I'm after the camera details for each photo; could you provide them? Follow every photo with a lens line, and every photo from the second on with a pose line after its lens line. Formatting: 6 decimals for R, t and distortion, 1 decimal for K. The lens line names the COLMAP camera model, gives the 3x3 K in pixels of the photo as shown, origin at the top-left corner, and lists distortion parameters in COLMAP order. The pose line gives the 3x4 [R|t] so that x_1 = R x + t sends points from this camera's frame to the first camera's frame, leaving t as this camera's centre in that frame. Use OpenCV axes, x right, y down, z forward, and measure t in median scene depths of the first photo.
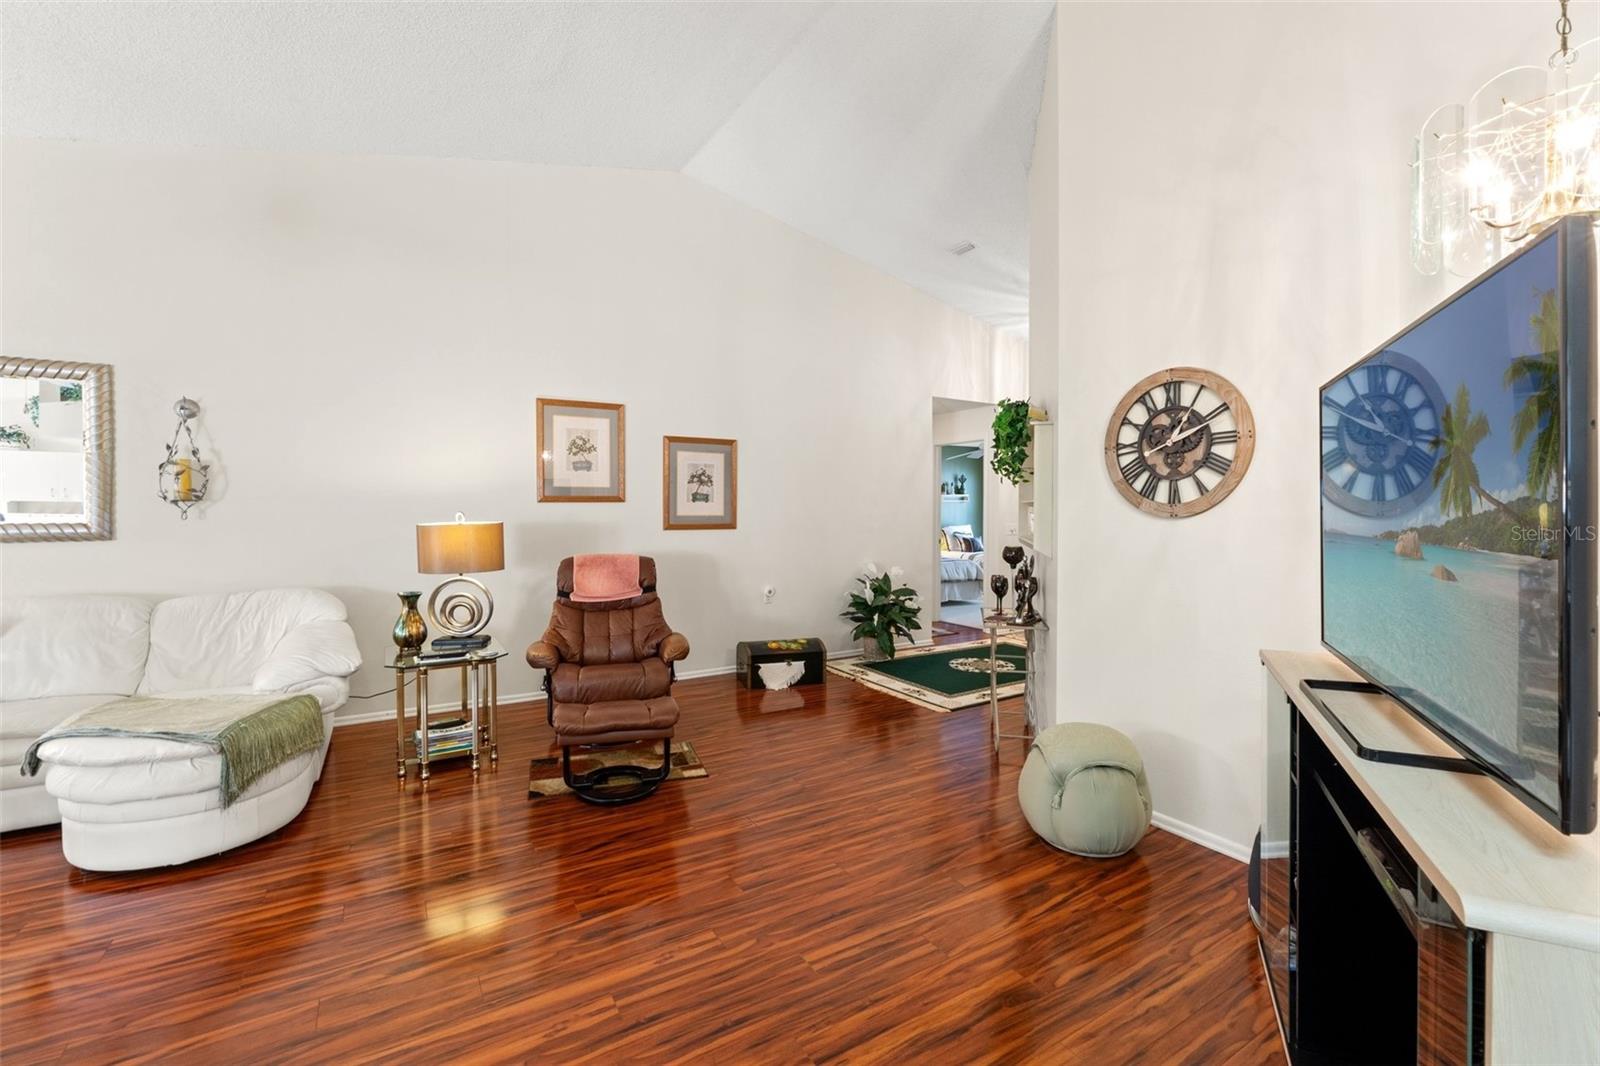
lens RADIAL K [[682.5, 0, 801.2], [0, 682.5, 520.5], [0, 0, 1]] dist [-0.009808, 0.000327]
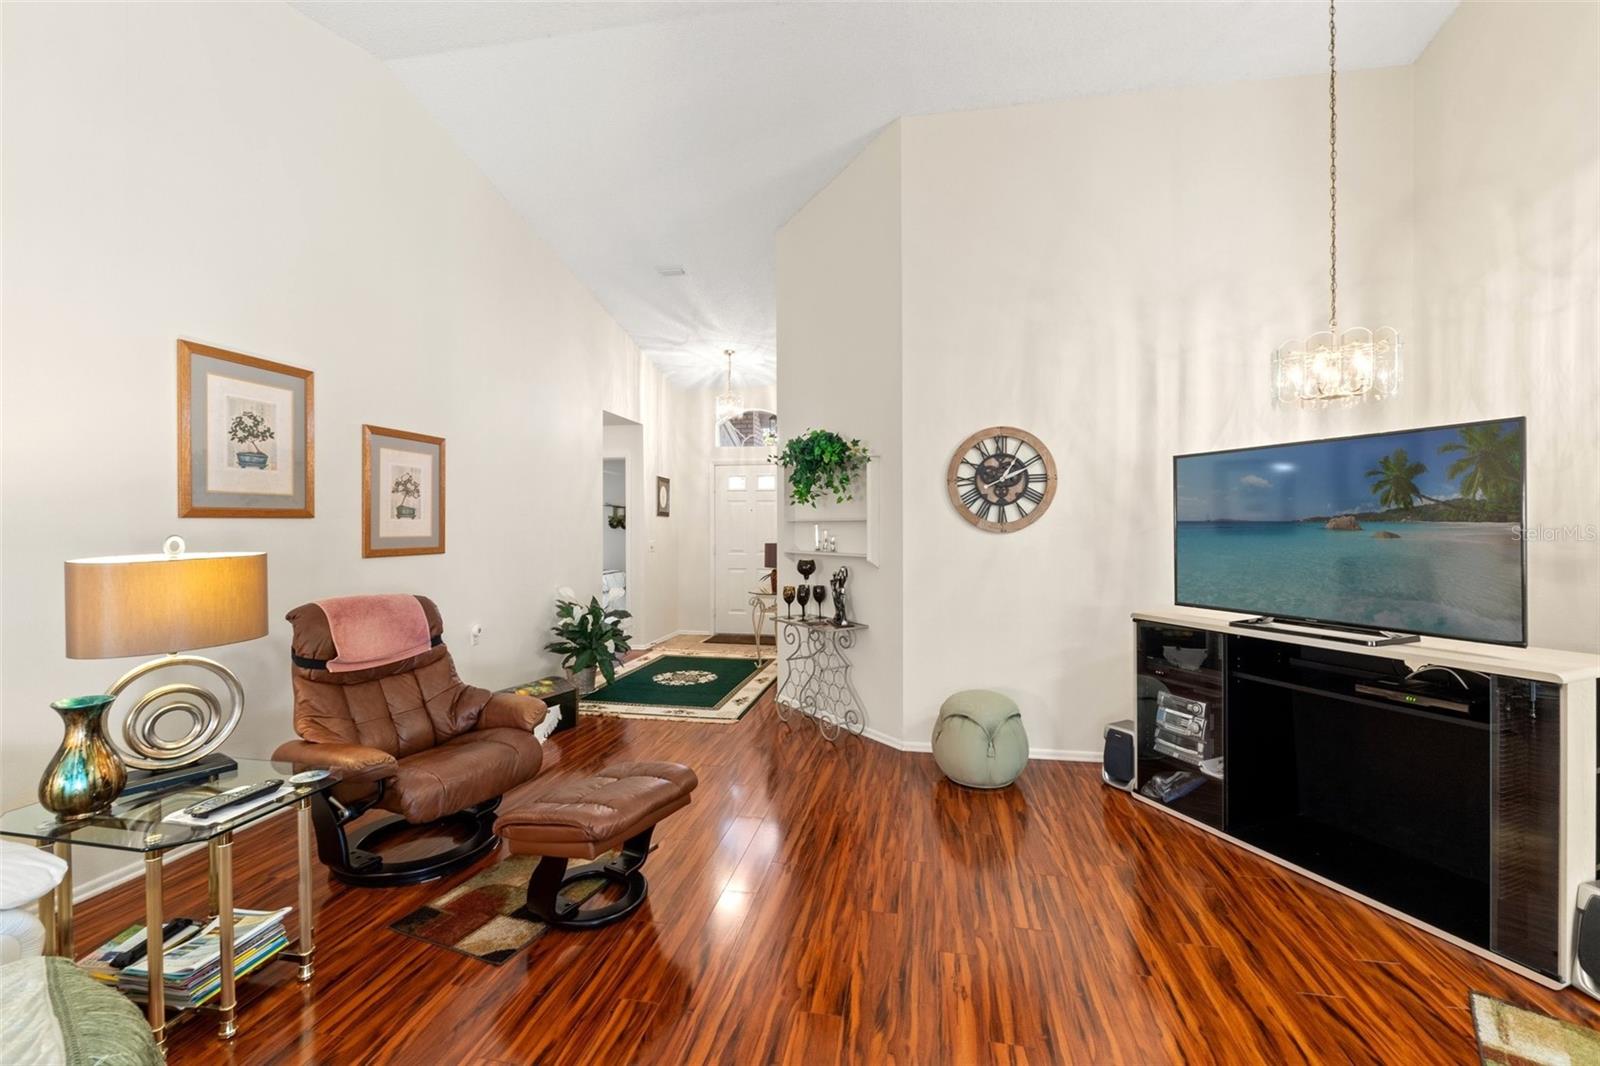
lens RADIAL K [[674.7, 0, 802.4], [0, 674.7, 529.3], [0, 0, 1]] dist [-0.008141, 0.000304]
pose [[0.671997, -0.006608, 0.740524, -0.579748], [0.014809, 0.999880, -0.004515, -0.008428], [-0.740405, 0.014000, 0.672015, 0.281249]]
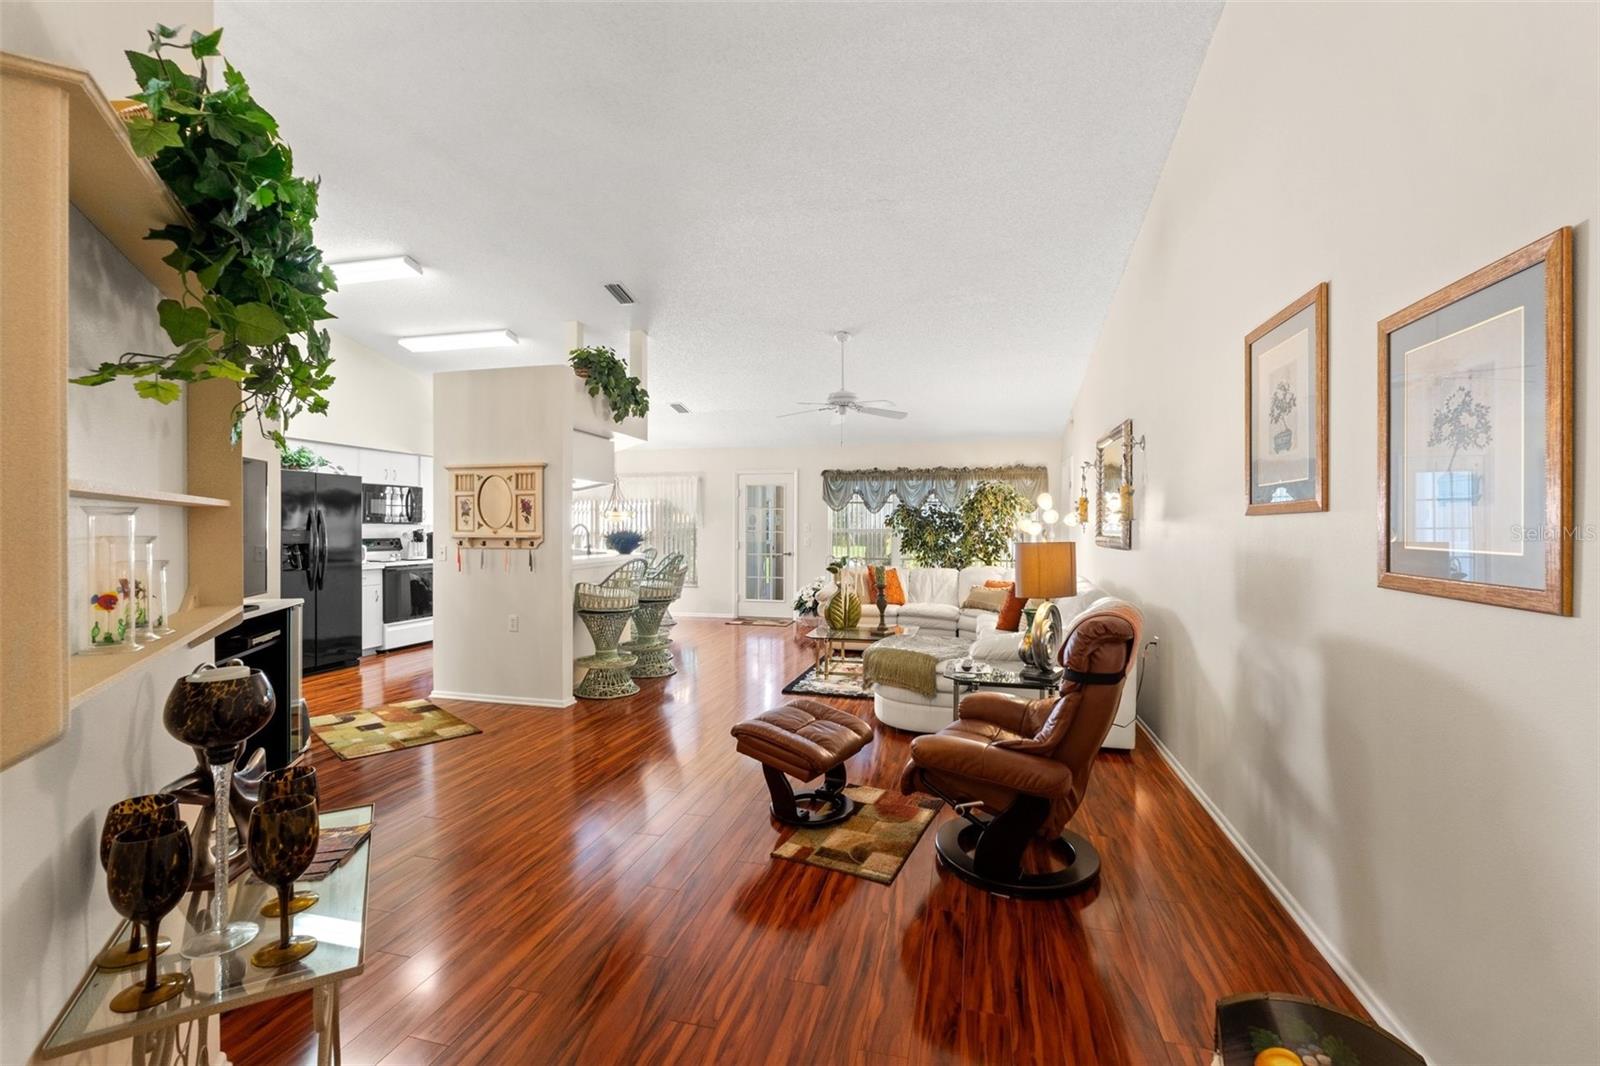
lens RADIAL K [[682.5, 0, 801.2], [0, 682.5, 520.5], [0, 0, 1]] dist [-0.009808, 0.000327]
pose [[-0.721651, -0.007682, -0.692214, 0.368572], [-0.014748, 0.999882, 0.004279, -0.025802], [0.692100, 0.013297, -0.721679, 1.478649]]
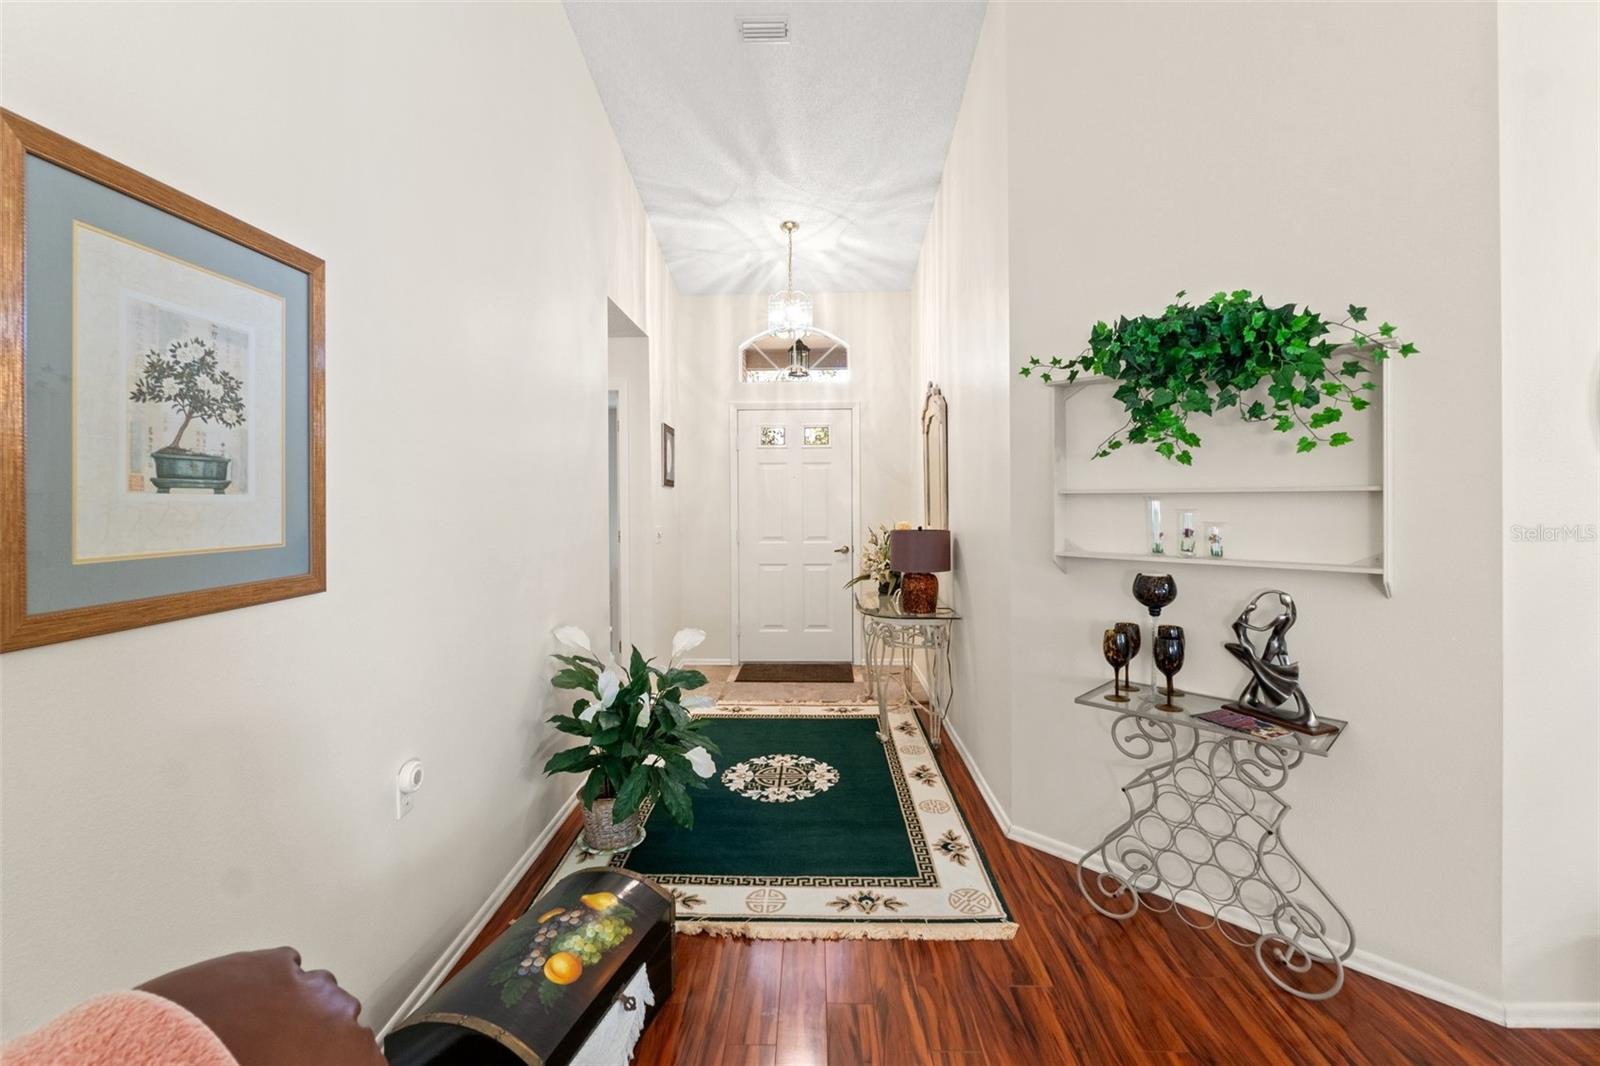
lens RADIAL K [[692.9, 0, 797.9], [0, 692.9, 500.9], [0, 0, 1]] dist [-0.000295, 0.000249]
pose [[0.548788, -0.011170, 0.835887, -0.330099], [0.022337, 0.999750, -0.001305, -0.028420], [-0.835663, 0.019387, 0.548900, 1.040587]]
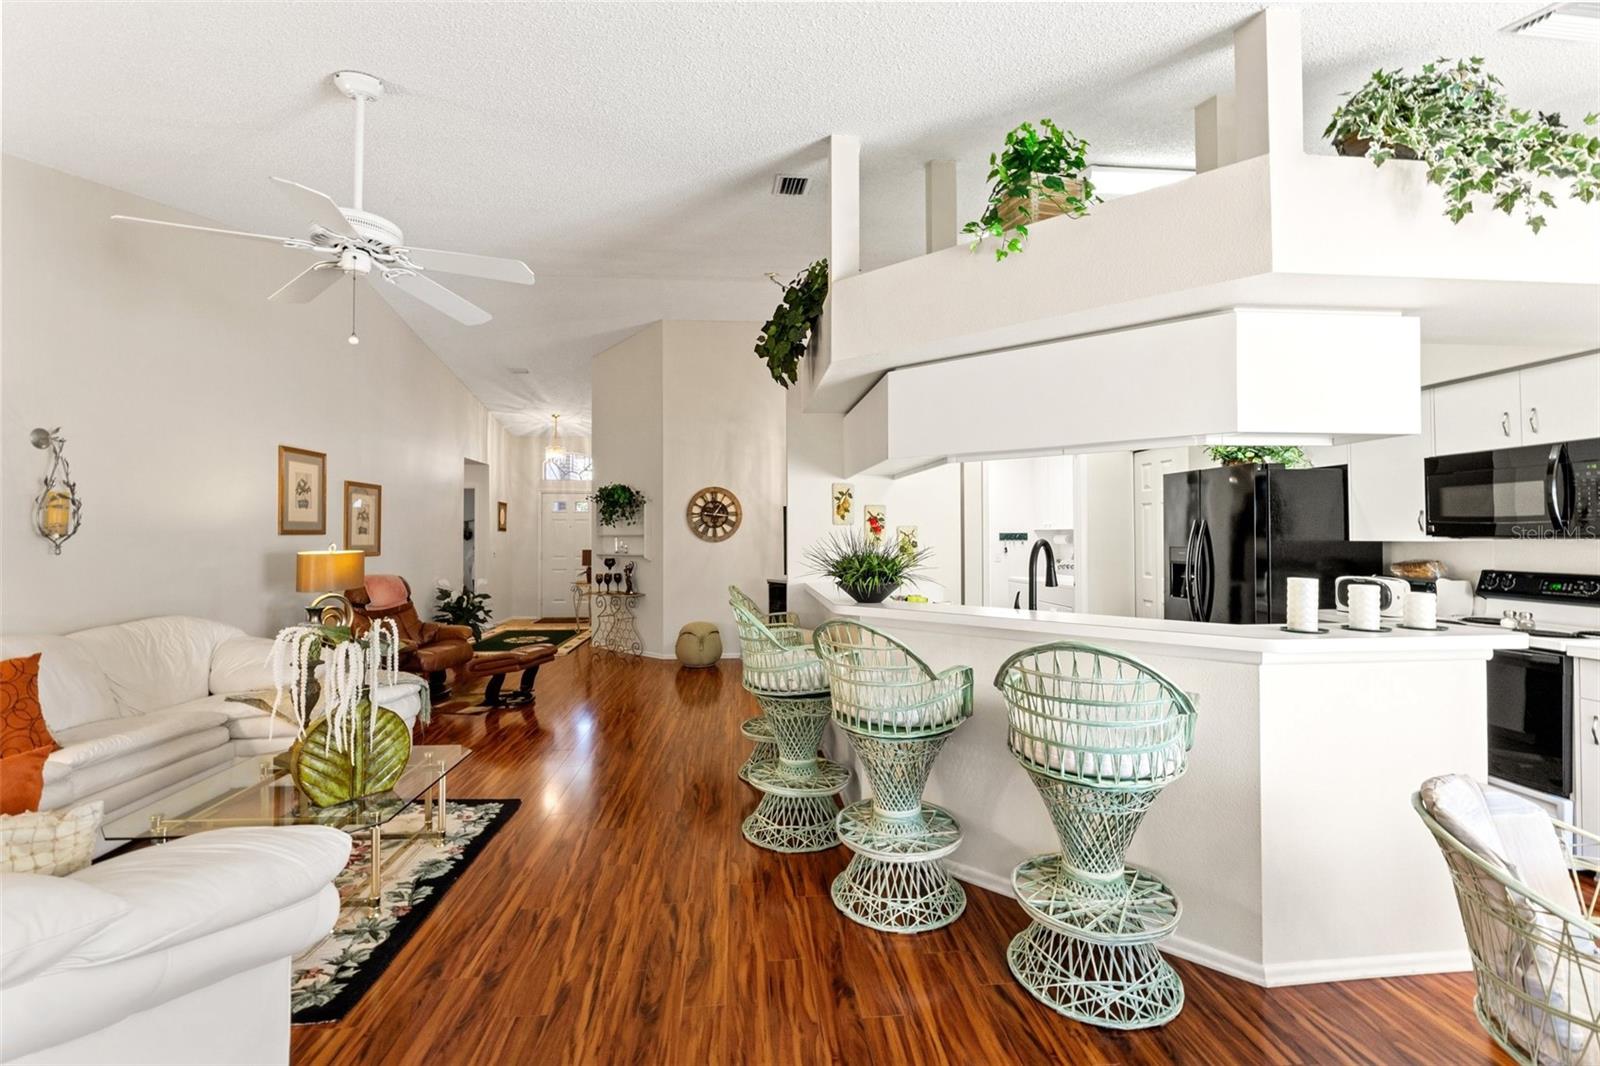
lens RADIAL K [[670.3, 0, 802.4], [0, 670.3, 527.1], [0, 0, 1]] dist [-0.007013, -0.000212]
pose [[0.444520, 0.009824, 0.895715, -1.285599], [0.017538, 0.999653, -0.019668, -0.003257], [-0.895597, 0.024451, 0.444193, -0.379947]]
